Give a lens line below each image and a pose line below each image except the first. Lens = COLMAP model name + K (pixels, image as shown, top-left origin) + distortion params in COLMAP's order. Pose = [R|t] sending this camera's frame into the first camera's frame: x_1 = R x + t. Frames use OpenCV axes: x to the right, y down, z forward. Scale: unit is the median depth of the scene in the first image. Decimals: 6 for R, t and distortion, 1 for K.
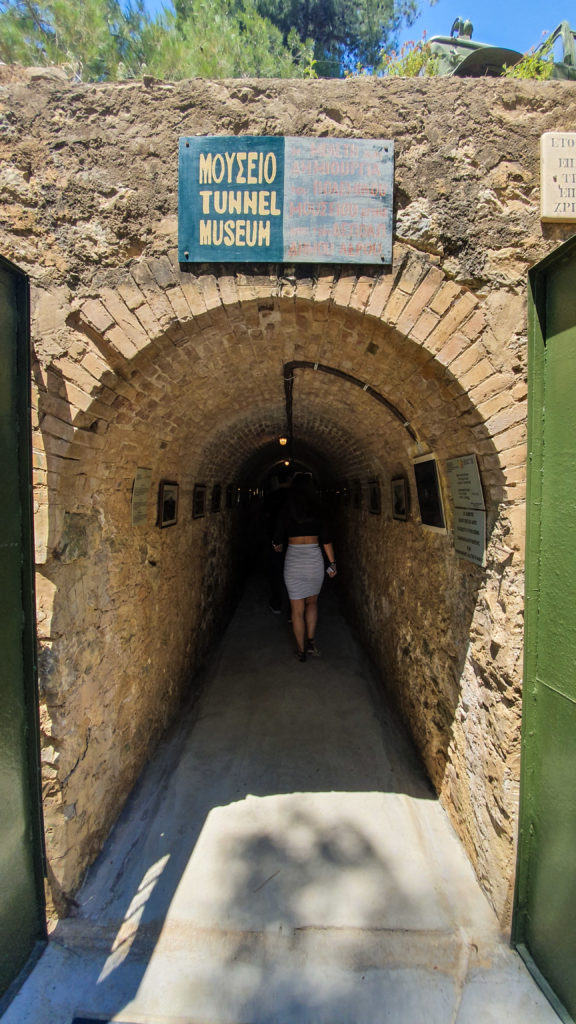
lens RADIAL K [[427.9, 0, 288.0], [0, 427.9, 512.0], [0, 0, 1]] dist [-0.040481, -0.000038]
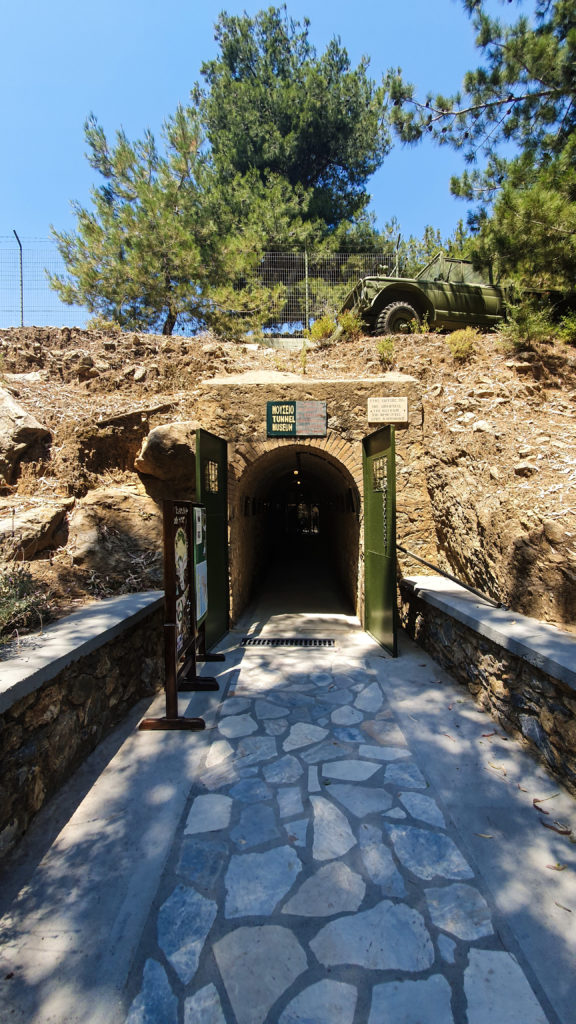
lens RADIAL K [[427.9, 0, 288.0], [0, 427.9, 512.0], [0, 0, 1]] dist [-0.040481, -0.000038]
pose [[0.999472, -0.013220, -0.029673, 0.020017], [0.012121, 0.999245, -0.036921, 0.193229], [0.030139, 0.036542, 0.998878, -2.621001]]
